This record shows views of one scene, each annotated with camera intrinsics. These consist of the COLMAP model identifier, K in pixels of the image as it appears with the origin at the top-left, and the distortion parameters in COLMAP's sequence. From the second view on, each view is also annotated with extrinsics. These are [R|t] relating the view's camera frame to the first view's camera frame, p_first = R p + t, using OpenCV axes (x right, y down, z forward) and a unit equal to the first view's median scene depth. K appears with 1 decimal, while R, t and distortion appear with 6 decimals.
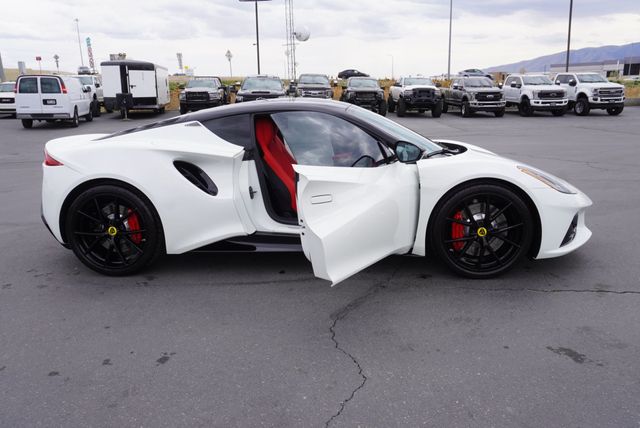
lens RADIAL K [[478.7, 0, 320.0], [0, 478.7, 214.0], [0, 0, 1]] dist [-0.013327, 0.008116]
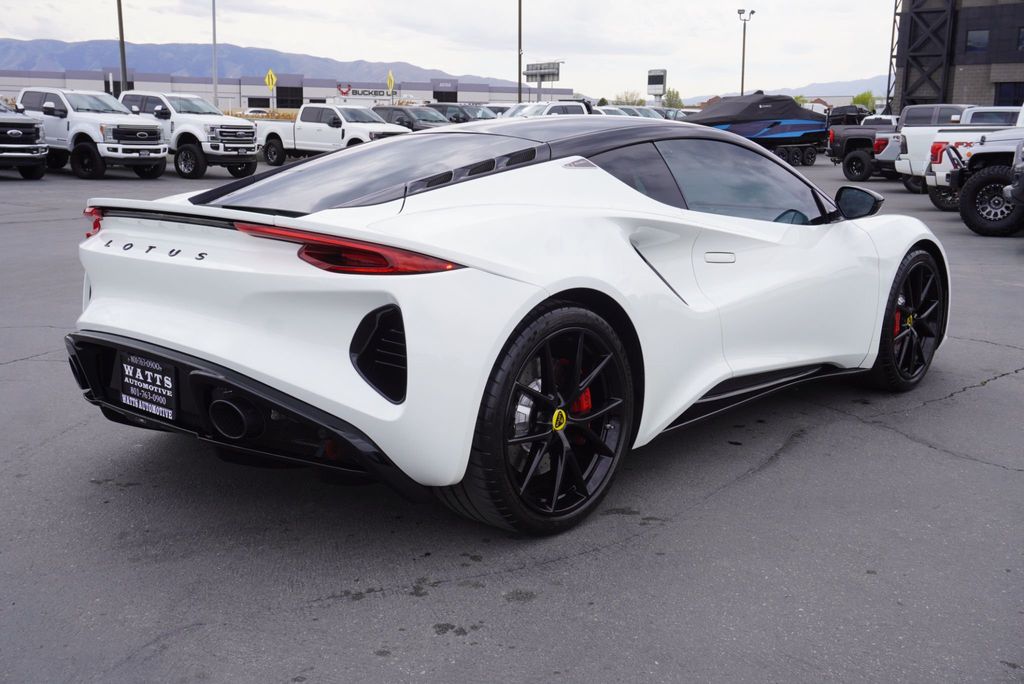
lens RADIAL K [[1058.0, 0, 512.0], [0, 1058.0, 342.0], [0, 0, 1]] dist [0.049583, -0.029040]
pose [[0.606955, -0.118478, 0.785855, -0.807828], [0.161512, 0.986579, 0.023996, -0.040364], [-0.778151, 0.112360, 0.617945, 0.325198]]
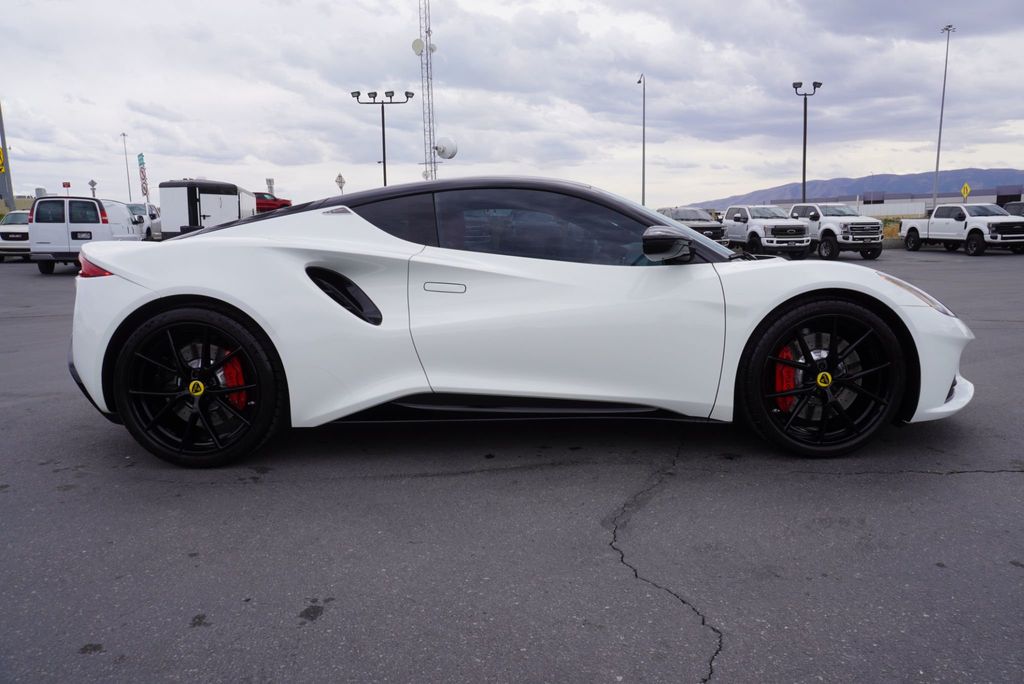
lens RADIAL K [[670.5, 0, 512.0], [0, 670.5, 342.0], [0, 0, 1]] dist [-0.041091, 0.026202]
pose [[0.997511, -0.008506, 0.069996, -0.077351], [0.014906, 0.995701, -0.091421, 0.040878], [-0.068917, 0.092237, 0.993349, 0.120677]]
